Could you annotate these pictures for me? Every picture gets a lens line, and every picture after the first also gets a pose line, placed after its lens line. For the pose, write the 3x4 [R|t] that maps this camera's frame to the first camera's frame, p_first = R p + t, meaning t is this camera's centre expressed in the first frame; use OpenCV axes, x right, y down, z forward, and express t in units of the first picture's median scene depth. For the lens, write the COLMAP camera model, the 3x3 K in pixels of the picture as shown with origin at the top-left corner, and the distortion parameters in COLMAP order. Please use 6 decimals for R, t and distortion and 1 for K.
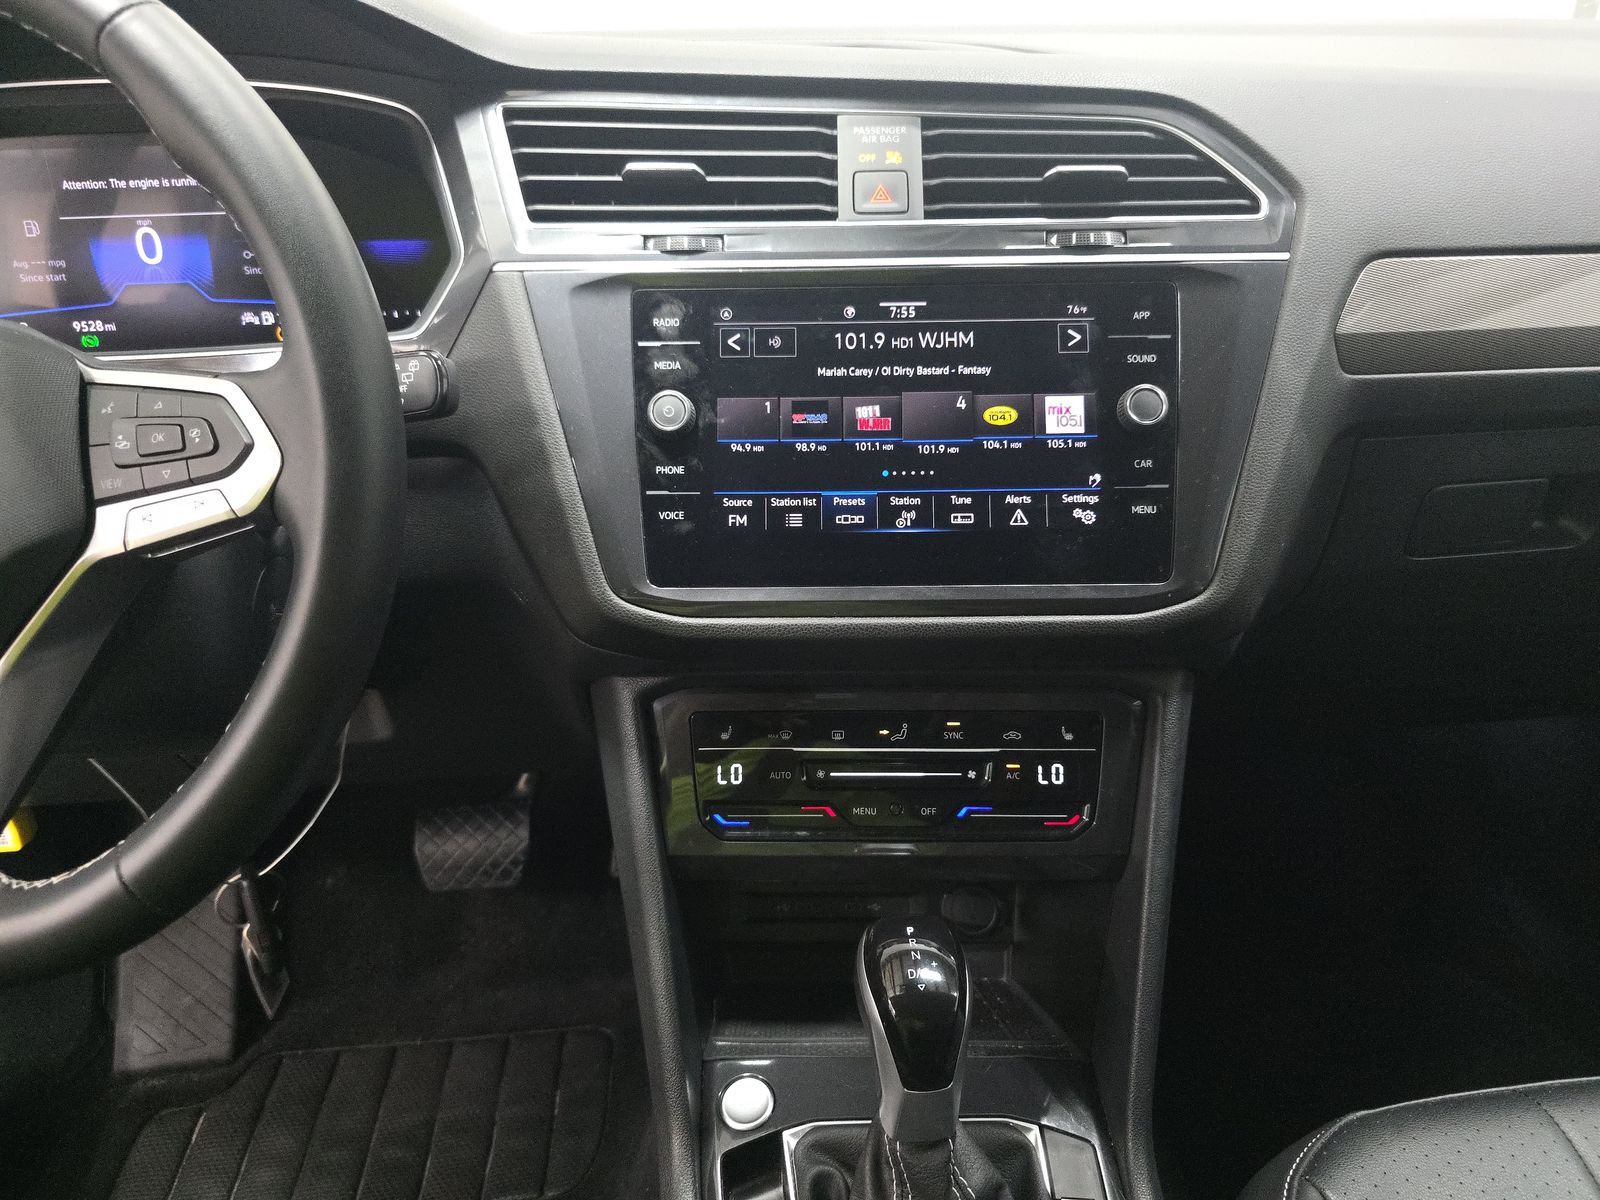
lens RADIAL K [[1266.0, 0, 802.7], [0, 1266.0, 692.2], [0, 0, 1]] dist [0.065008, -0.108213]
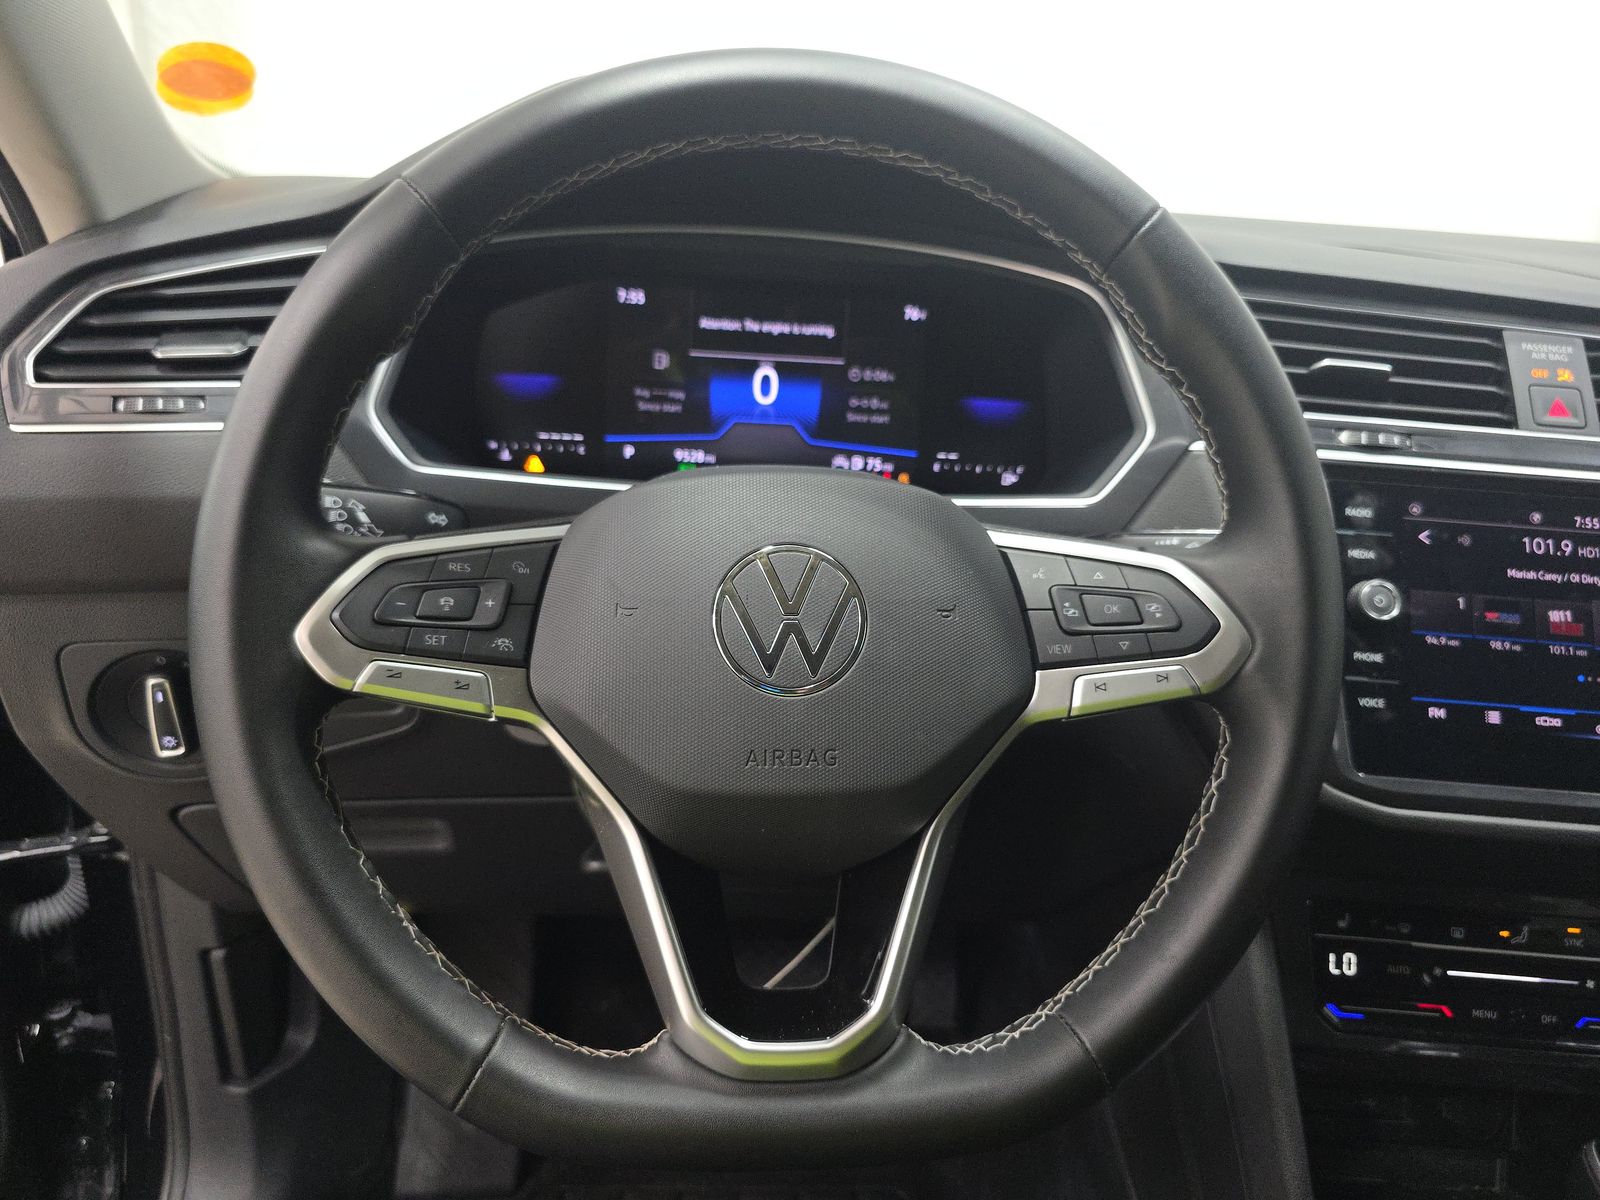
lens RADIAL K [[1266.0, 0, 802.7], [0, 1266.0, 692.2], [0, 0, 1]] dist [0.065008, -0.108213]
pose [[0.996172, 0.086170, 0.014695, -0.551442], [-0.084252, 0.991281, -0.101314, -0.008137], [-0.023297, 0.099688, 0.994746, 0.012643]]
